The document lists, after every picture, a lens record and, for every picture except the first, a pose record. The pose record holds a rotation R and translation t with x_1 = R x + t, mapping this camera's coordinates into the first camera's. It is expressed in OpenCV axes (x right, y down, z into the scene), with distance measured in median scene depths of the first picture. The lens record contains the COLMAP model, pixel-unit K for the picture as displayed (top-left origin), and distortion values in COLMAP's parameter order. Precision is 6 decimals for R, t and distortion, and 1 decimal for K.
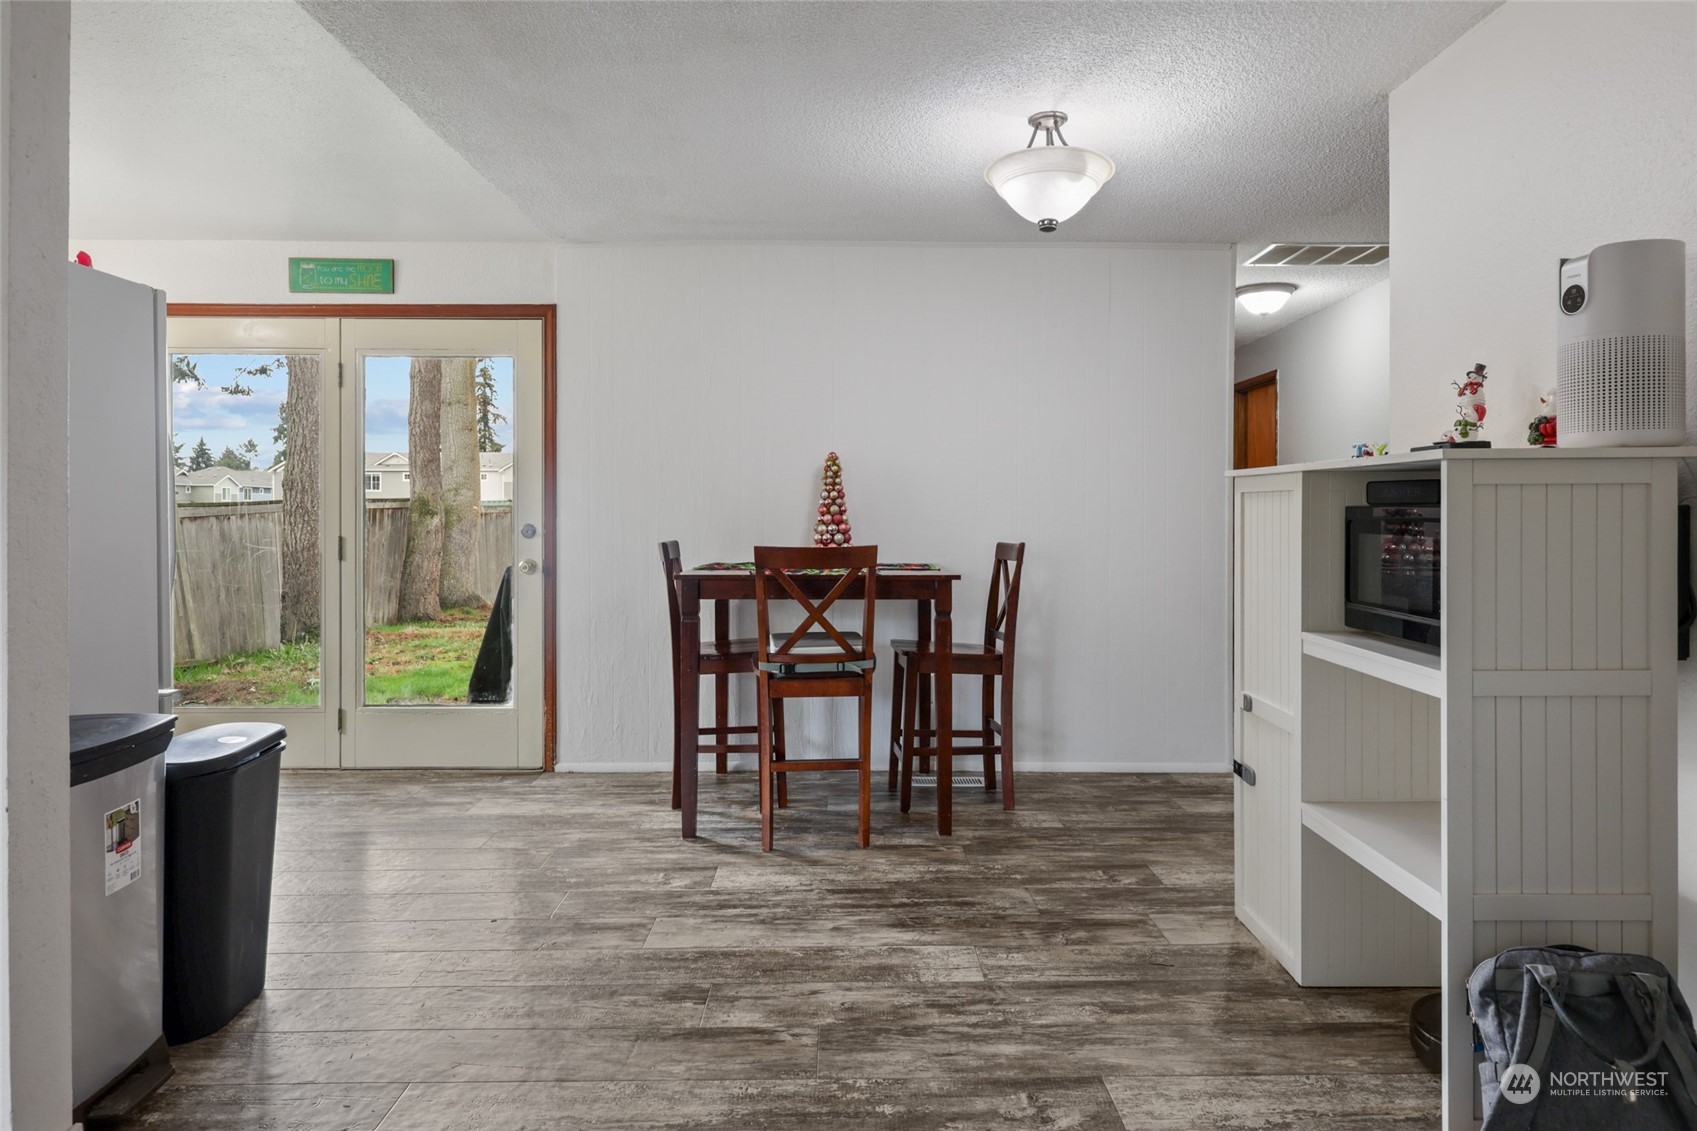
lens RADIAL K [[959.8, 0, 833.2], [0, 959.8, 551.7], [0, 0, 1]] dist [-0.001151, 0.002588]
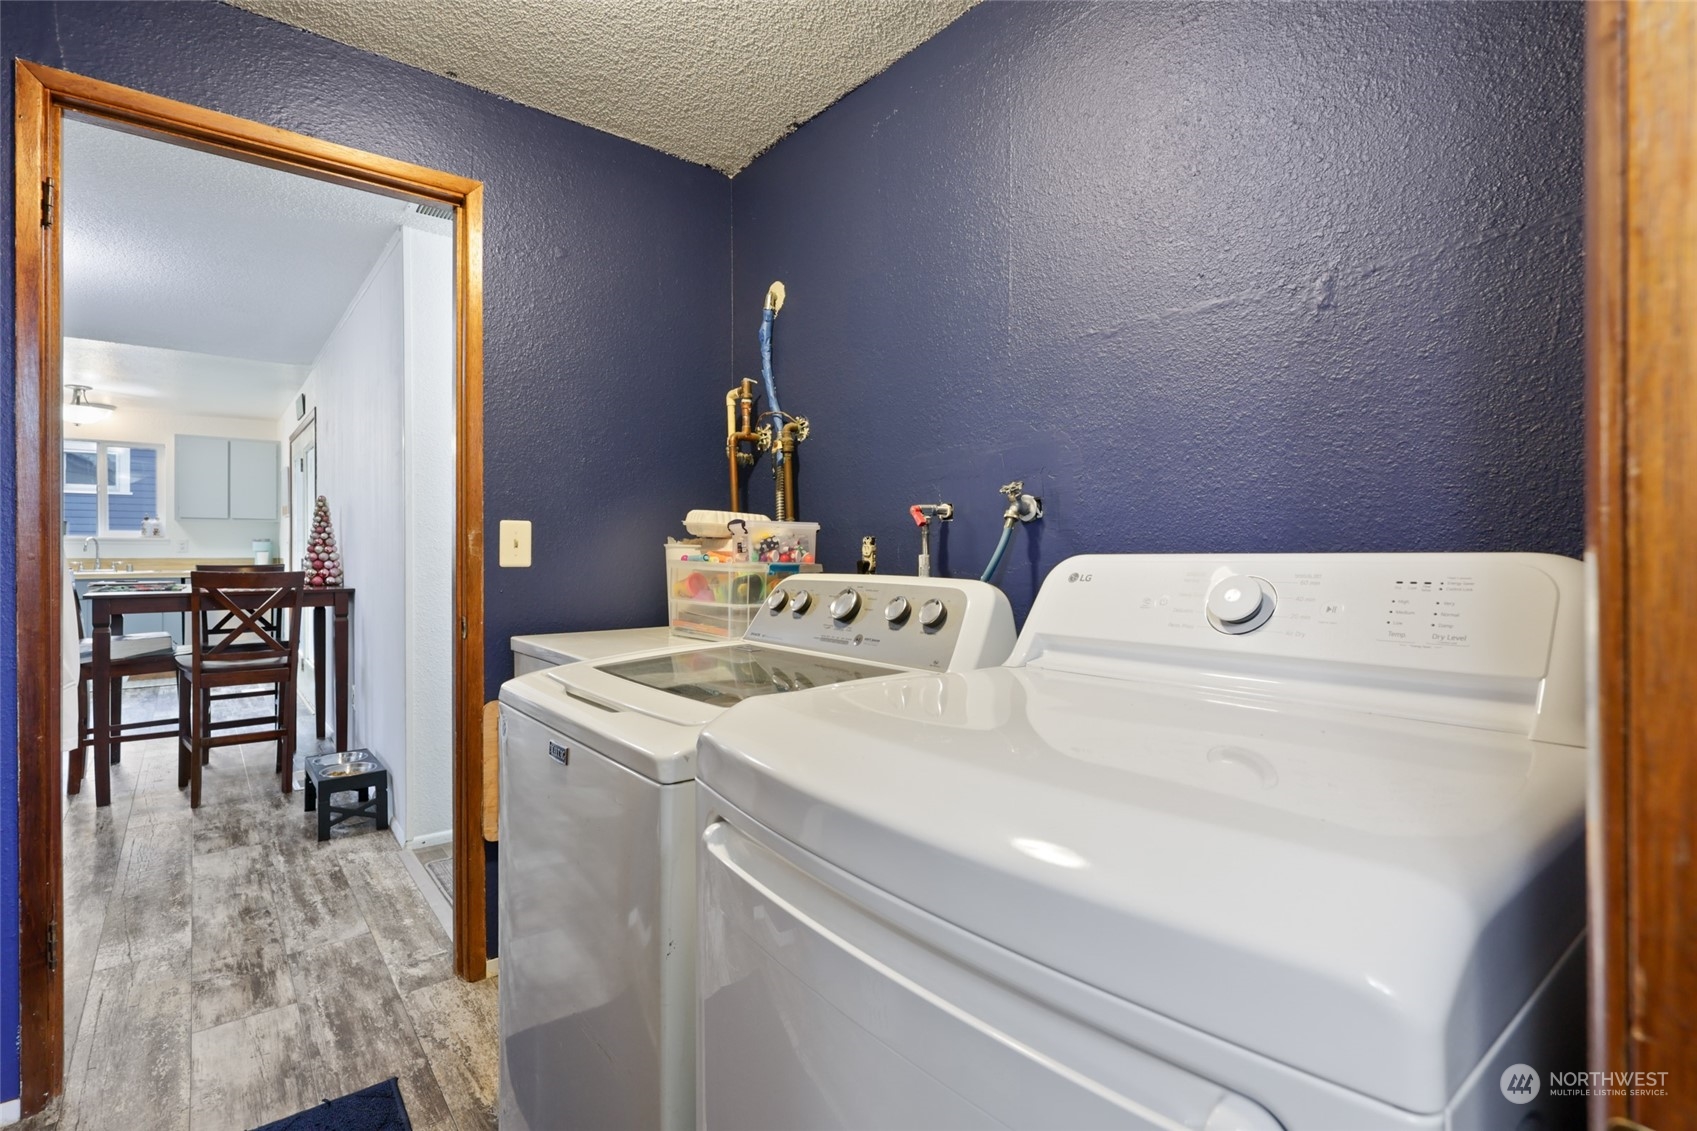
lens RADIAL K [[829.9, 0, 881.5], [0, 829.9, 544.6], [0, 0, 1]] dist [-0.003054, 0.002469]
pose [[0.641890, 0.003808, -0.766788, 1.346848], [-0.027967, 0.999439, -0.018448, -0.037465], [0.766287, 0.033286, 0.641636, 0.992441]]
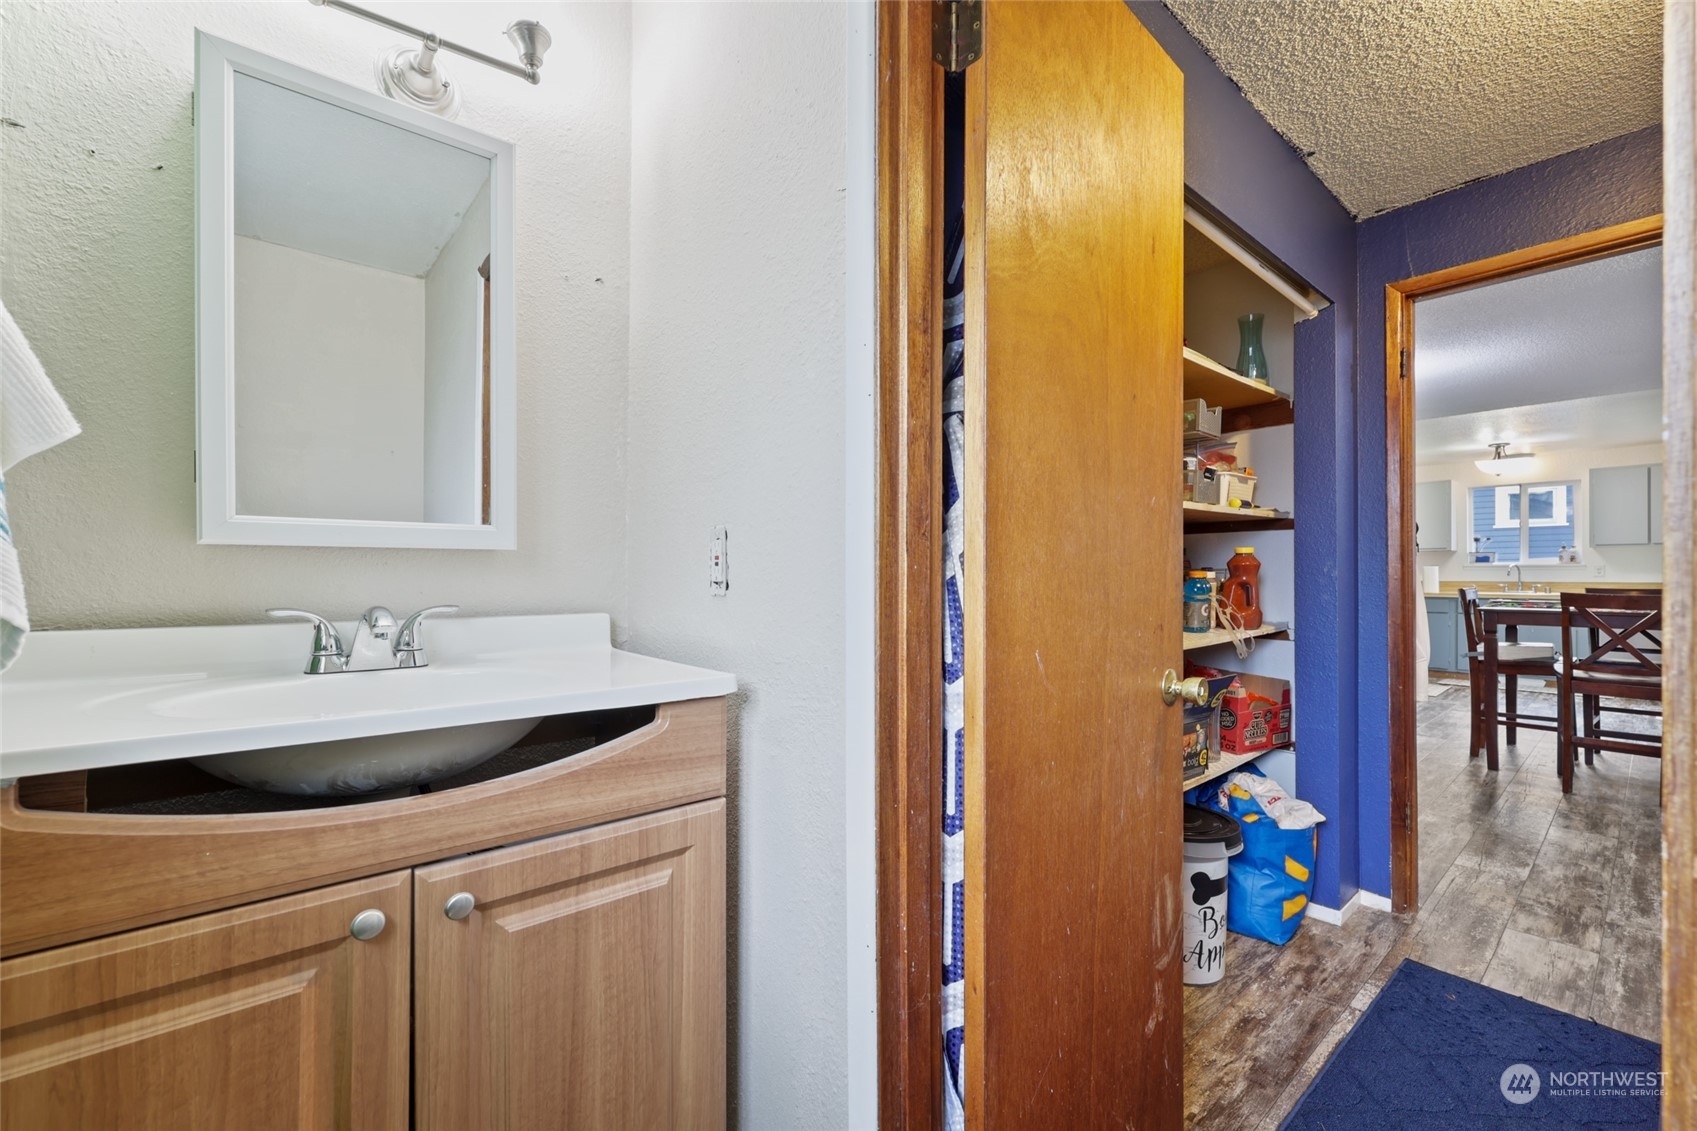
lens RADIAL K [[715.0, 0, 838.2], [0, 715.0, 566.8], [0, 0, 1]] dist [-0.001026, 0.000103]
pose [[-0.745154, 0.001179, -0.666891, 1.576933], [-0.018104, 0.999594, 0.021996, -0.043350], [0.666647, 0.028464, -0.744830, 1.104448]]
